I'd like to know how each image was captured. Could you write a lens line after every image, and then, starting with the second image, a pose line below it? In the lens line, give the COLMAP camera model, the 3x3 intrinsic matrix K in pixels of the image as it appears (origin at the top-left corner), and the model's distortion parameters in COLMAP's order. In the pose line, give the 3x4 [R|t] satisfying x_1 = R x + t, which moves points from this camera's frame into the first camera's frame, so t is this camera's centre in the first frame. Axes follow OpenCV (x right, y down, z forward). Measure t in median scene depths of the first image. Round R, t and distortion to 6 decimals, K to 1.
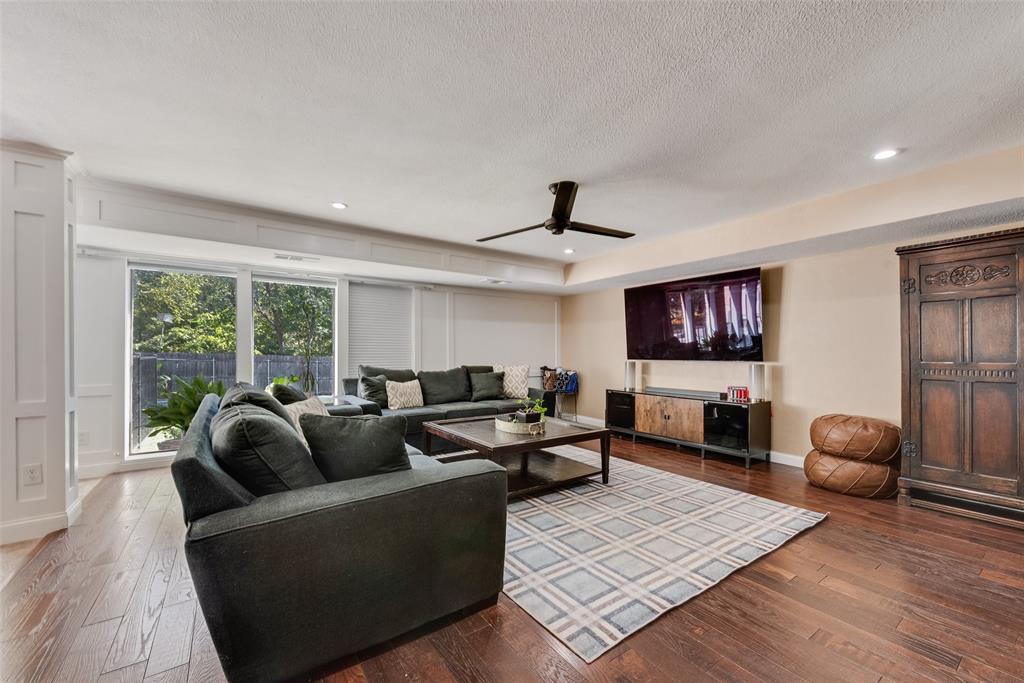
lens RADIAL K [[399.1, 0, 502.3], [0, 399.1, 355.3], [0, 0, 1]] dist [0.000480, 0.000065]
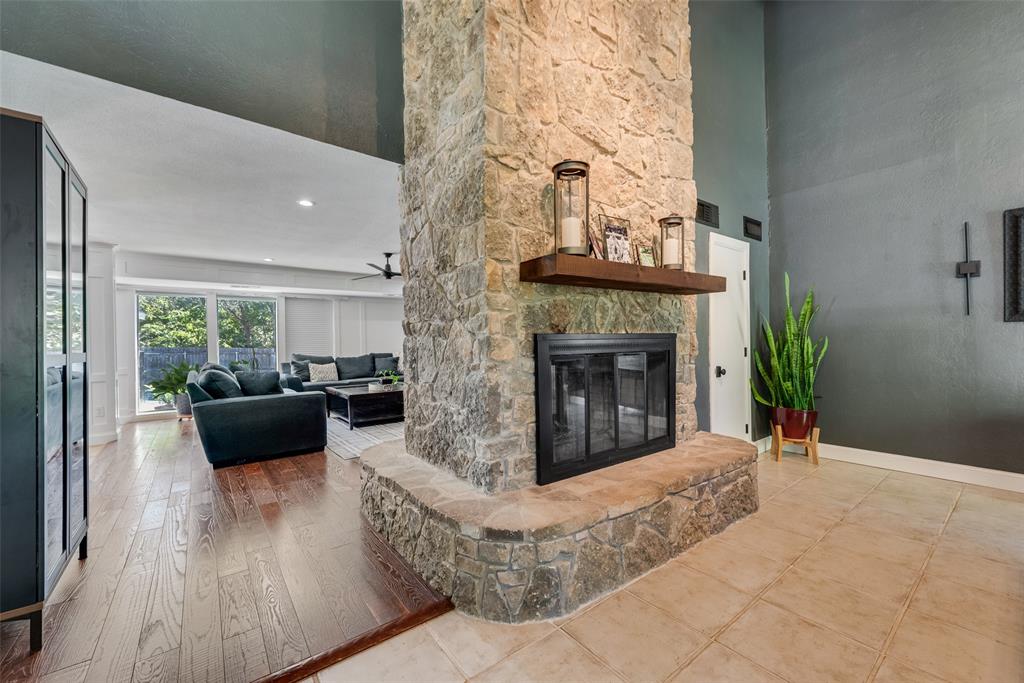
lens RADIAL K [[402.5, 0, 506.9], [0, 402.5, 343.5], [0, 0, 1]] dist [0.001749, 0.000056]
pose [[0.998425, -0.015672, 0.053874, 0.345255], [0.015759, 0.999875, -0.001186, 0.001508], [-0.053849, 0.002033, 0.998547, -0.523759]]
